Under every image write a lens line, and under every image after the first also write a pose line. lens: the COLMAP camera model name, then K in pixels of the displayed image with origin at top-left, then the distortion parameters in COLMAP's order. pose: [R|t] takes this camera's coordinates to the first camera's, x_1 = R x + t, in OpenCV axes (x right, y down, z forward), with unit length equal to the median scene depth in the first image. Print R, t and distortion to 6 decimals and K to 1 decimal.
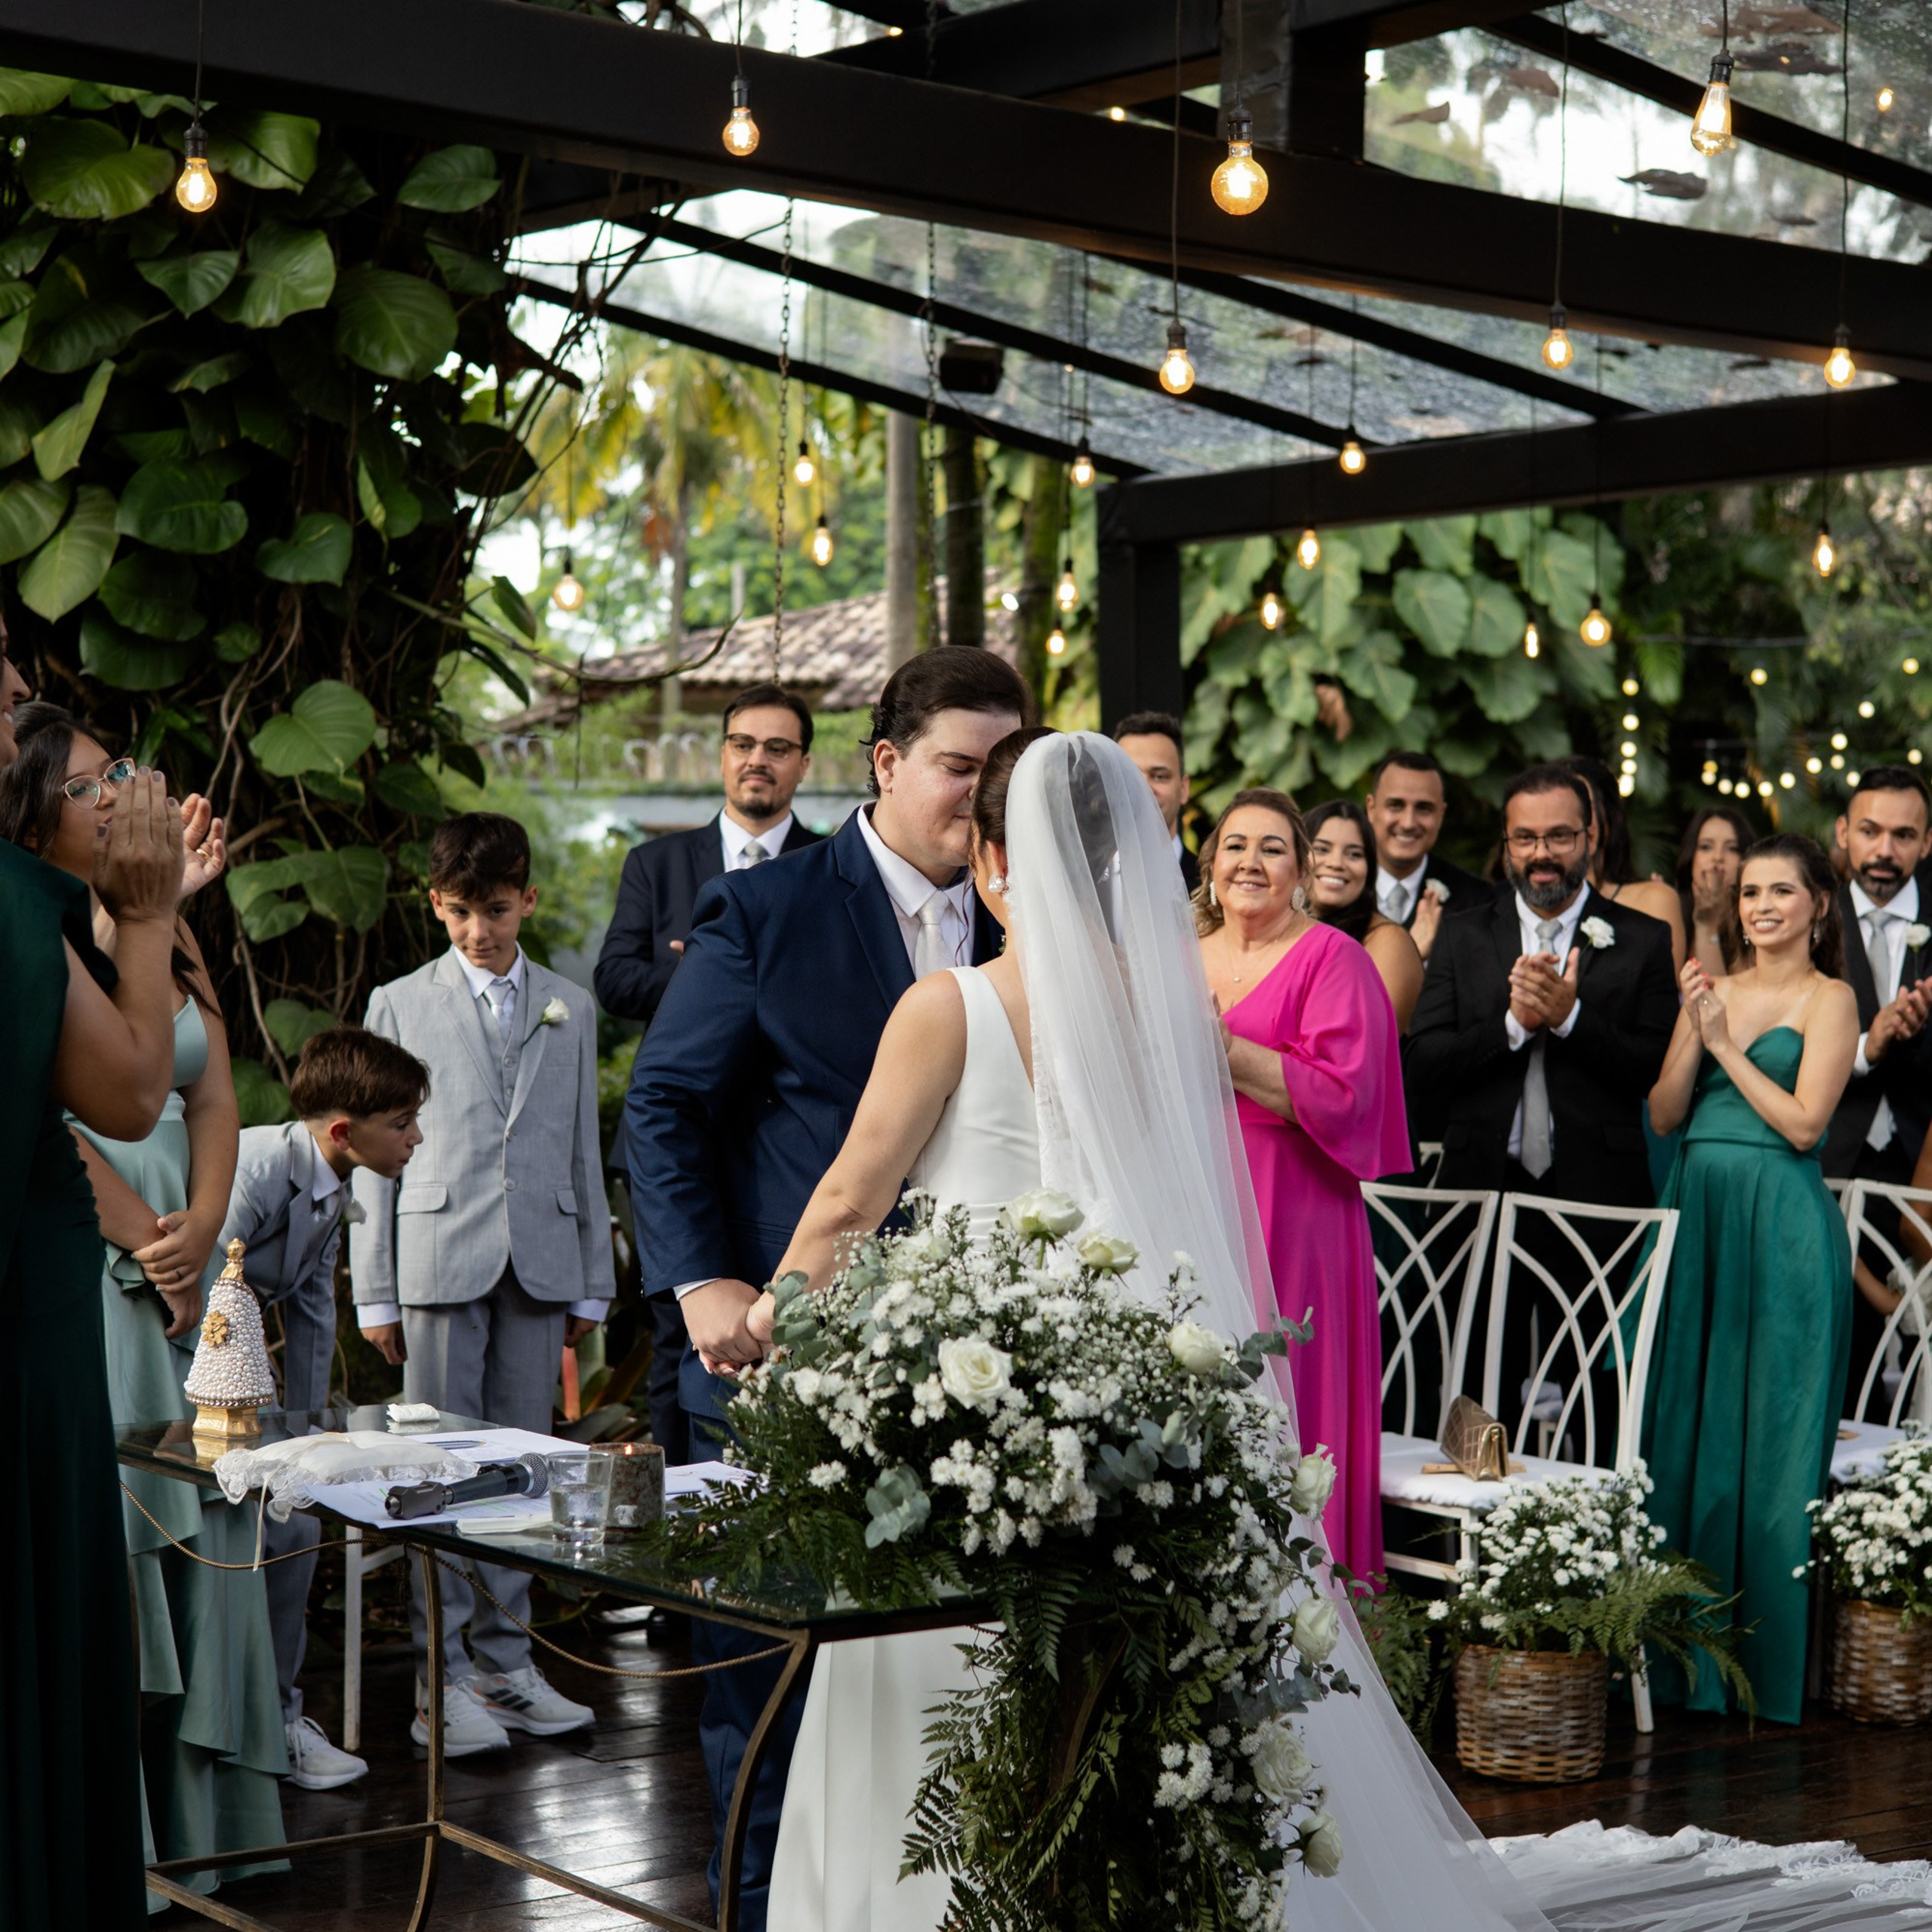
lens RADIAL K [[4069.2, 0, 966.0], [0, 4069.2, 966.0], [0, 0, 1]] dist [0.076632, -0.388748]
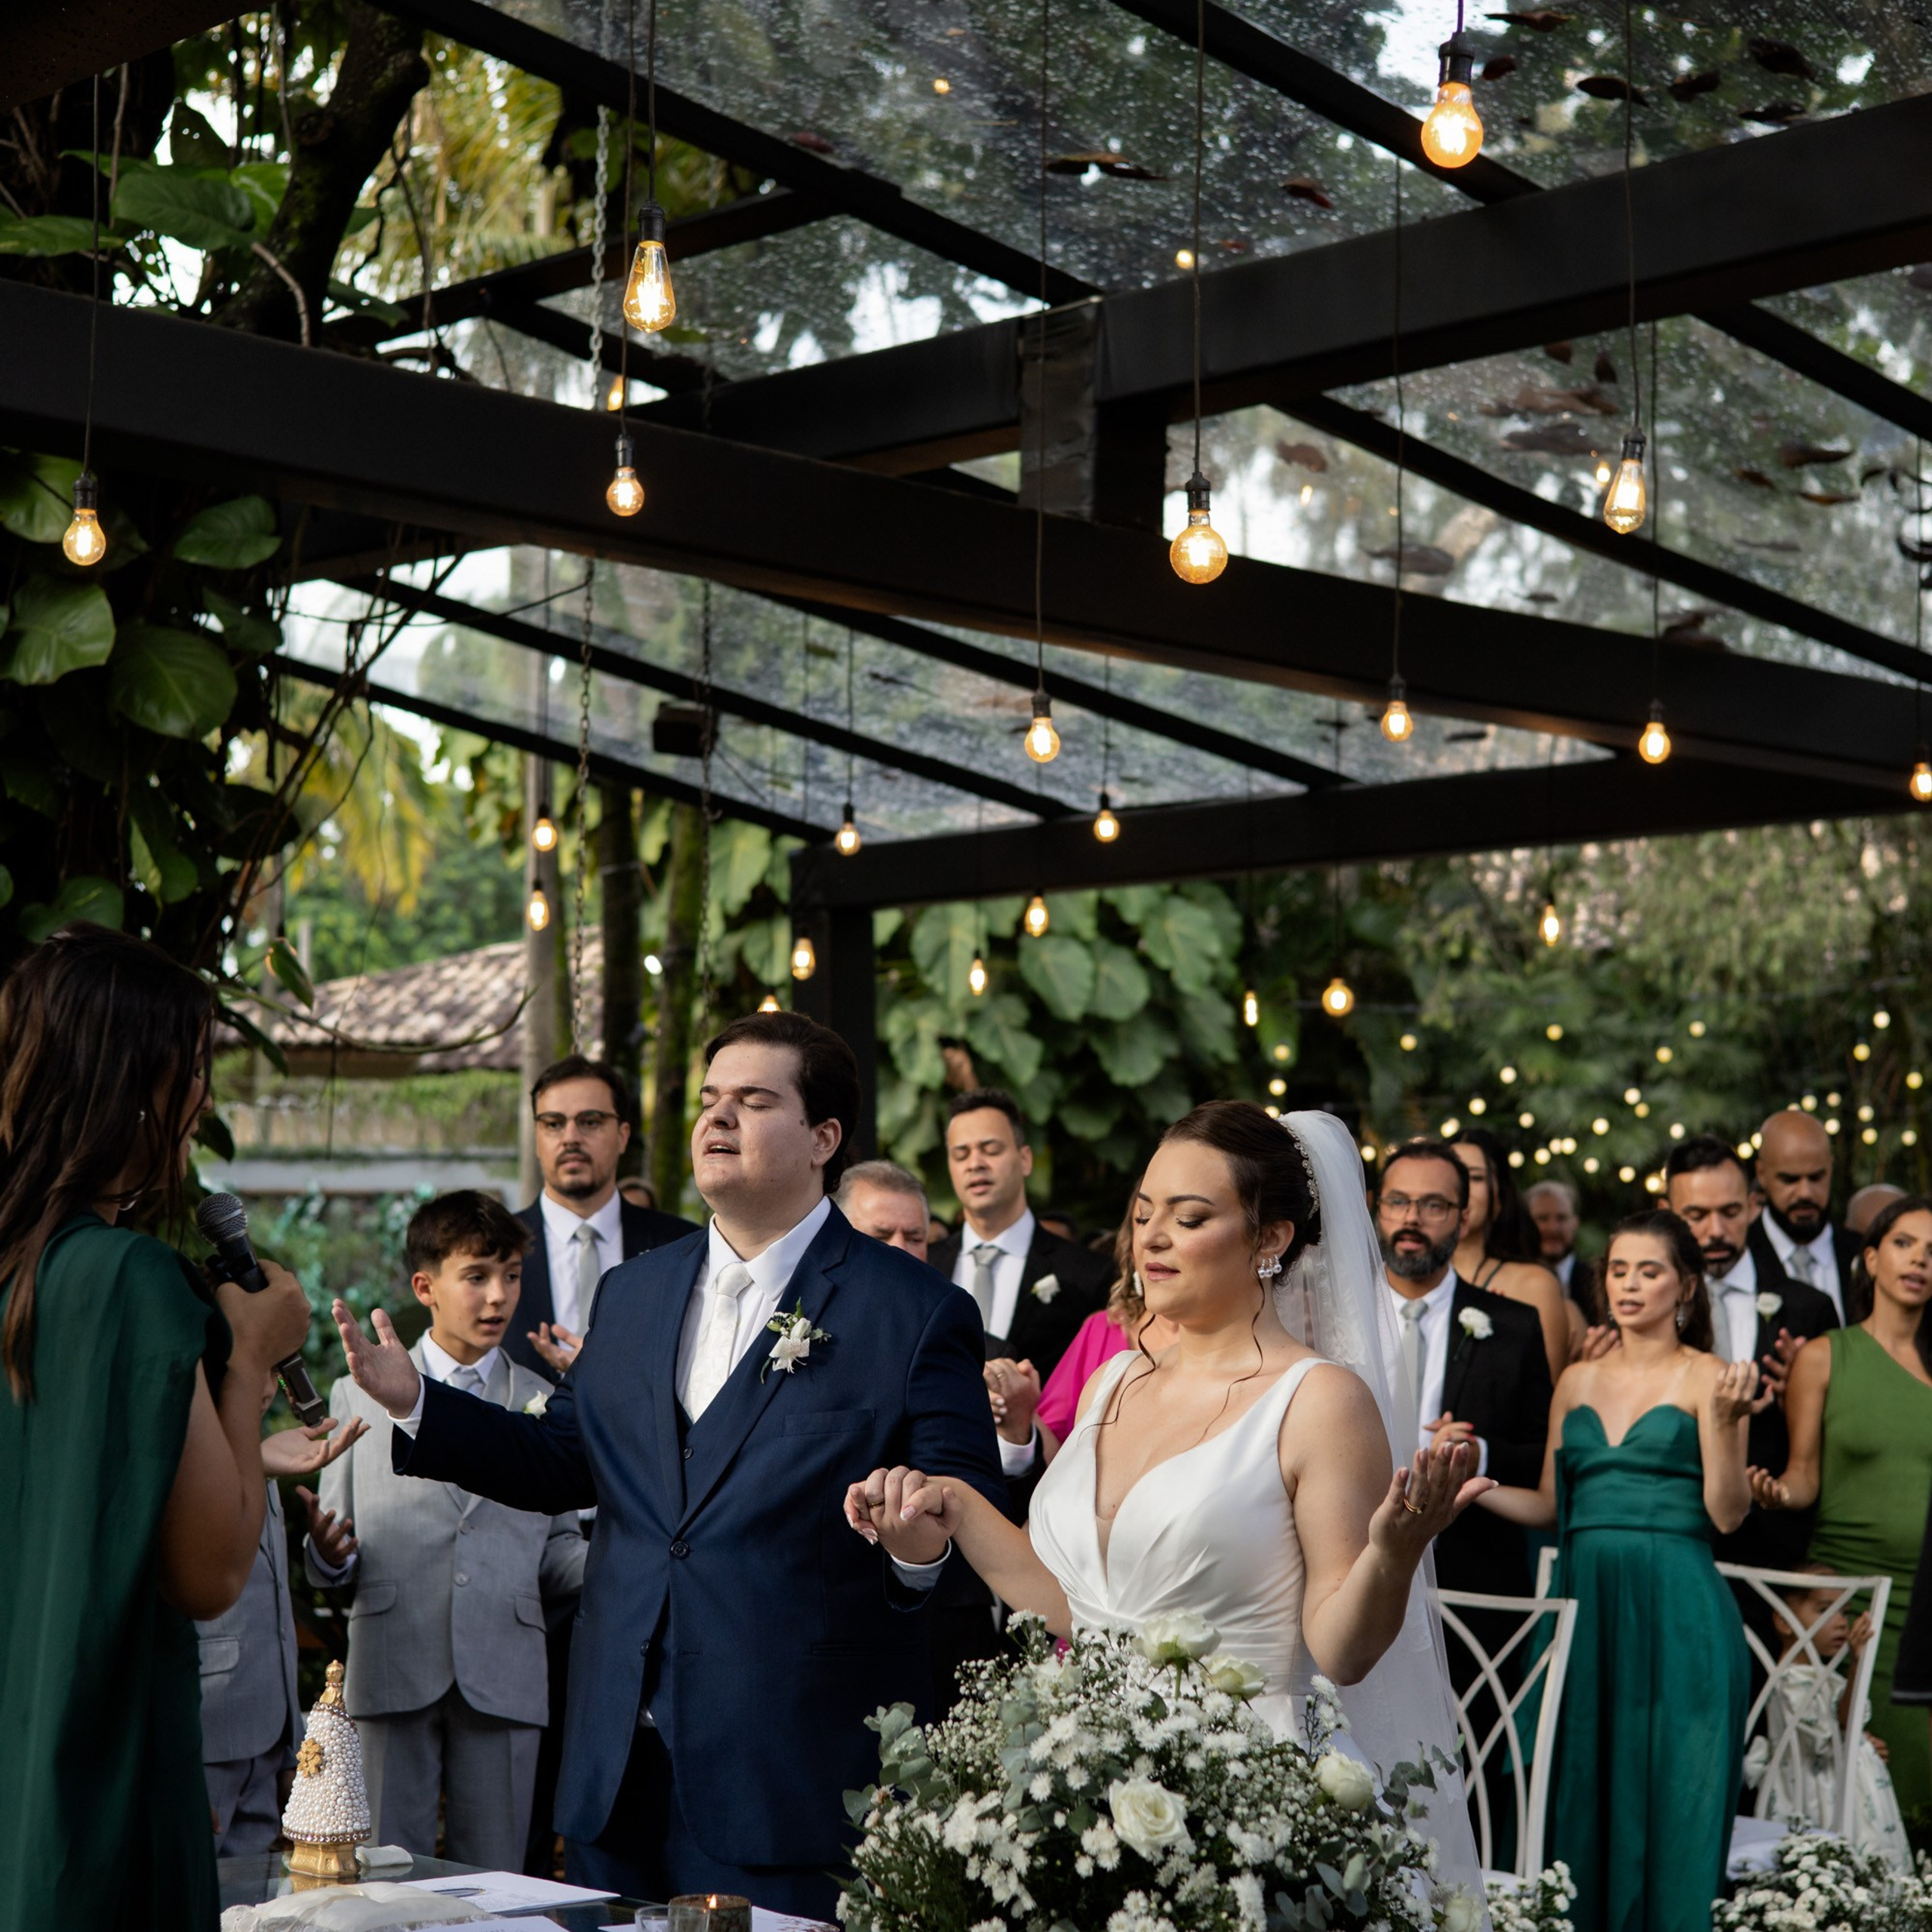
lens RADIAL K [[4069.2, 0, 966.0], [0, 4069.2, 966.0], [0, 0, 1]] dist [0.076632, -0.388748]
pose [[0.993388, 0.003716, 0.114749, -0.077433], [0.006372, 0.996151, -0.087424, -0.006277], [-0.114632, 0.087577, 0.989540, 0.037933]]
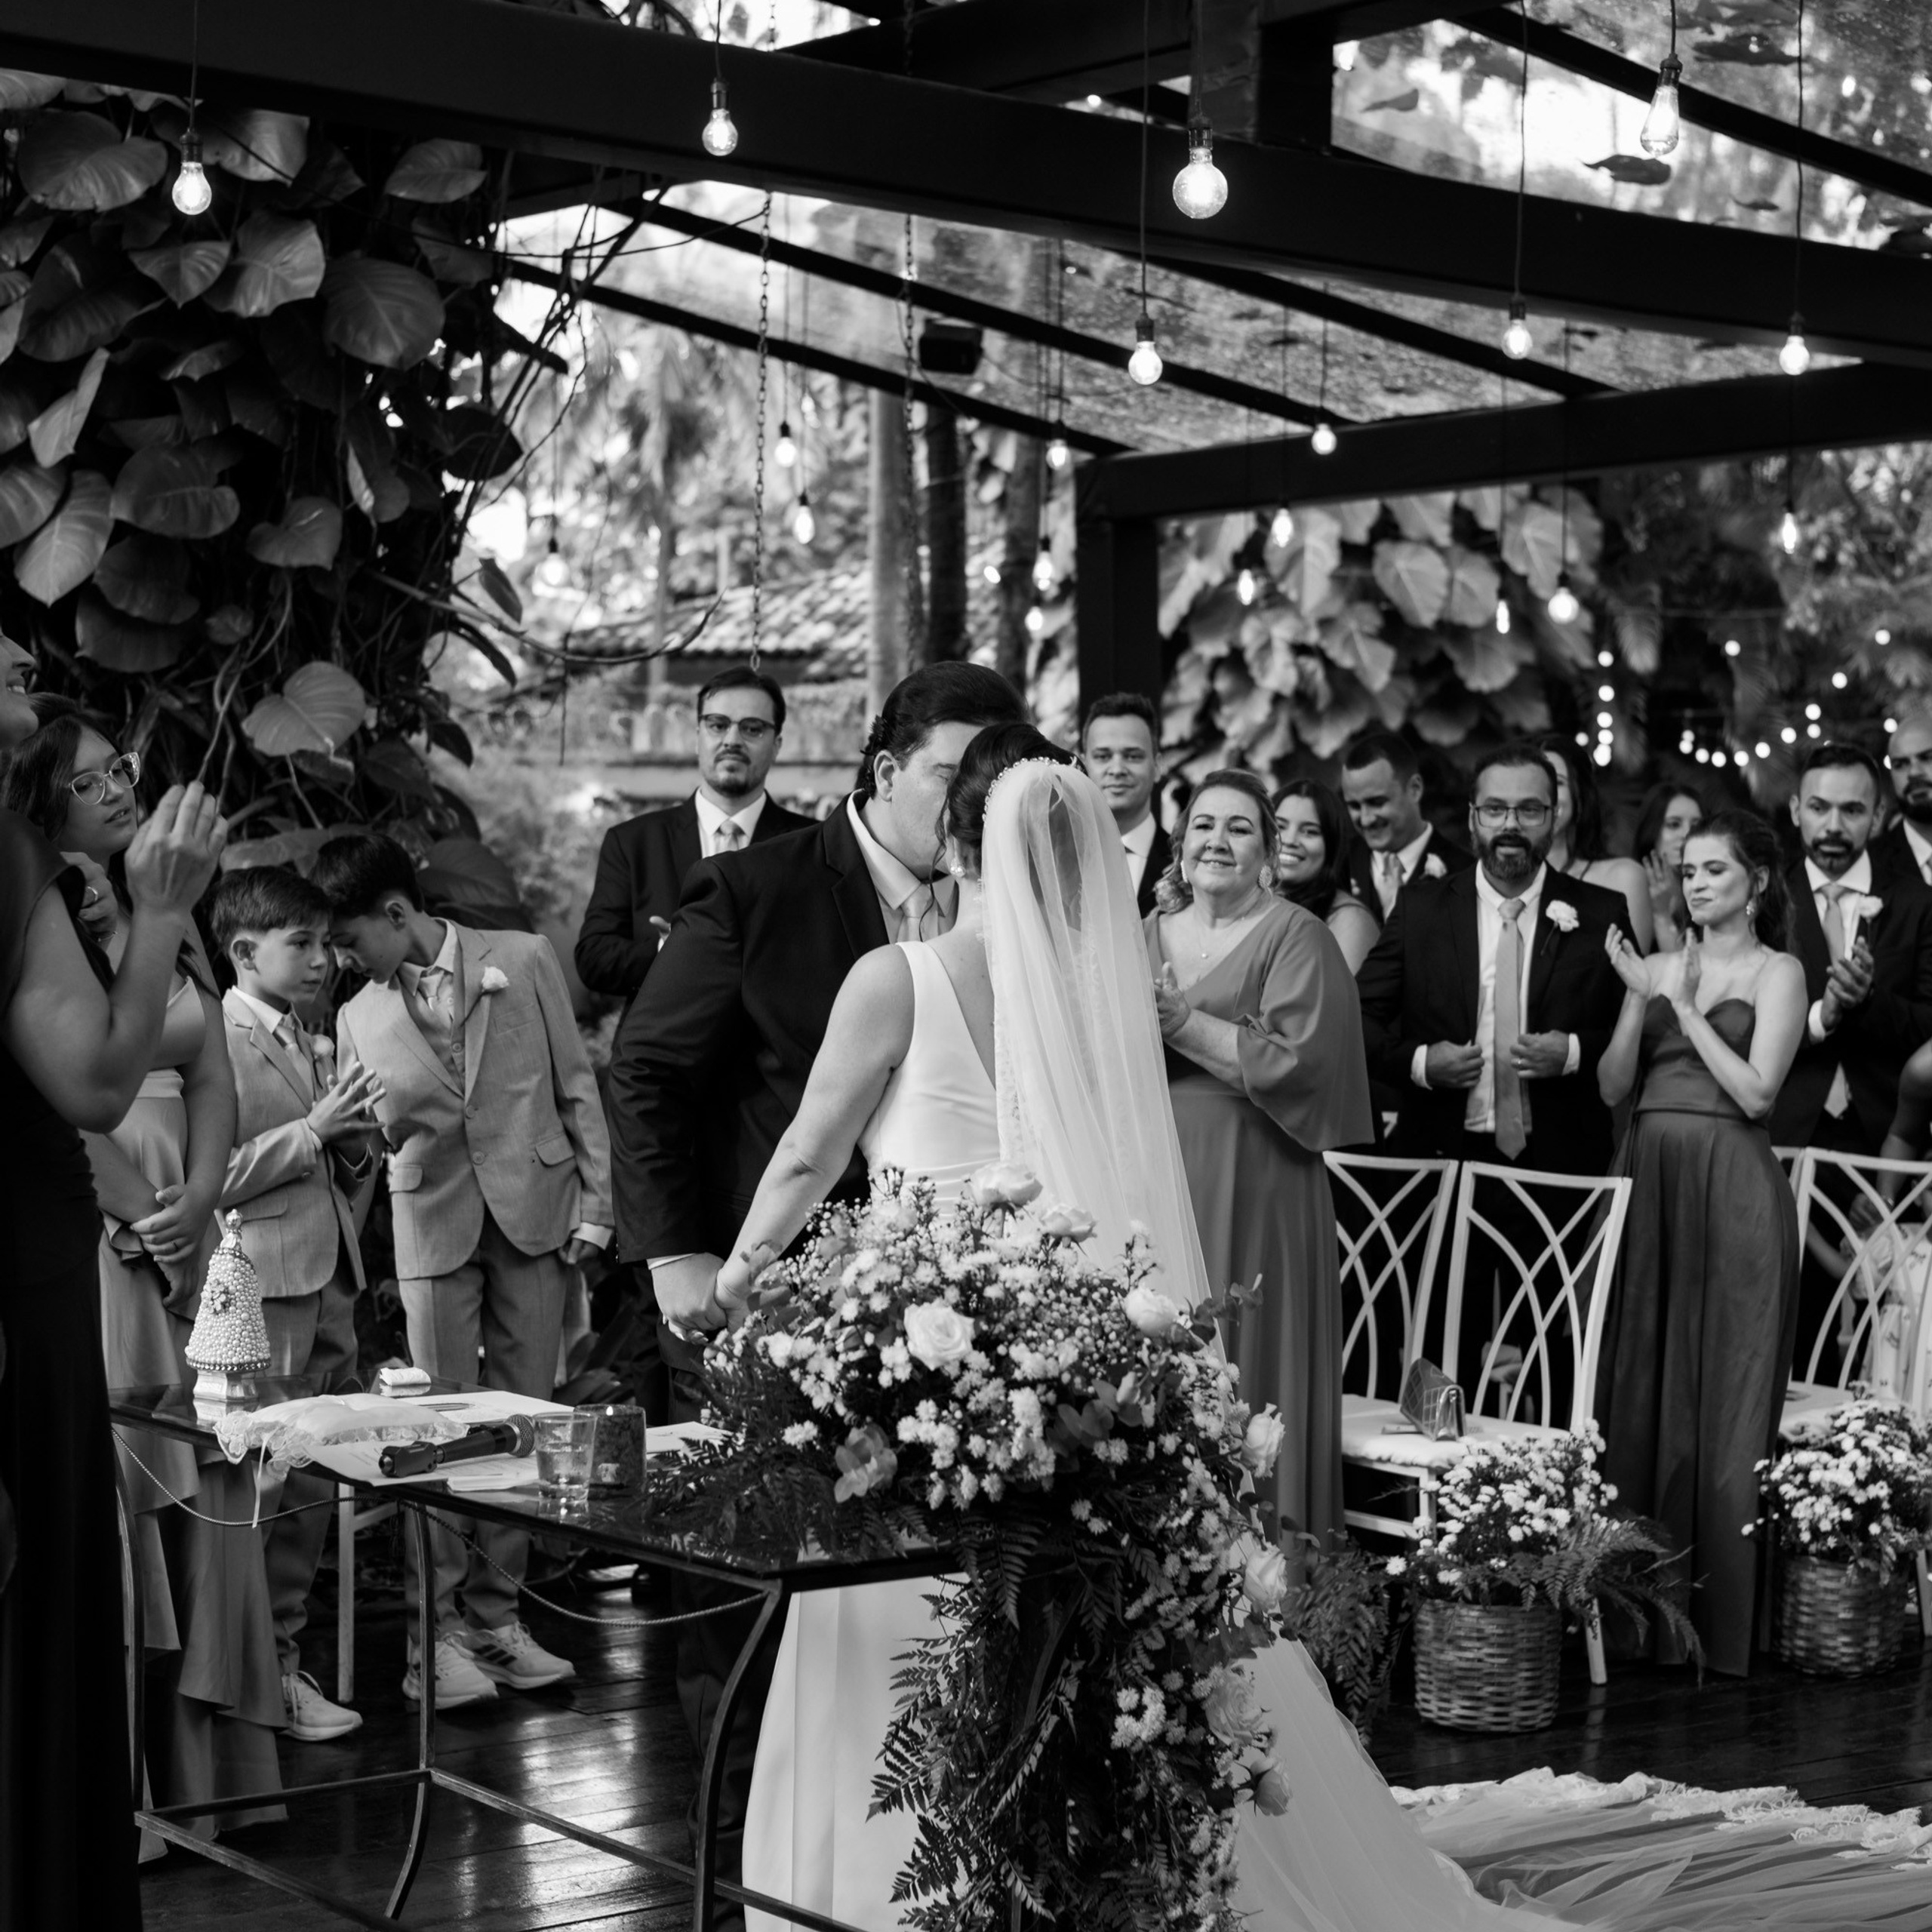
lens RADIAL K [[4069.2, 0, 966.0], [0, 4069.2, 966.0], [0, 0, 1]] dist [0.076632, -0.388748]
pose [[0.999994, -0.001392, 0.003040, 0.003245], [0.001367, 0.999964, 0.008429, -0.002606], [-0.003052, -0.008424, 0.999960, -0.028303]]
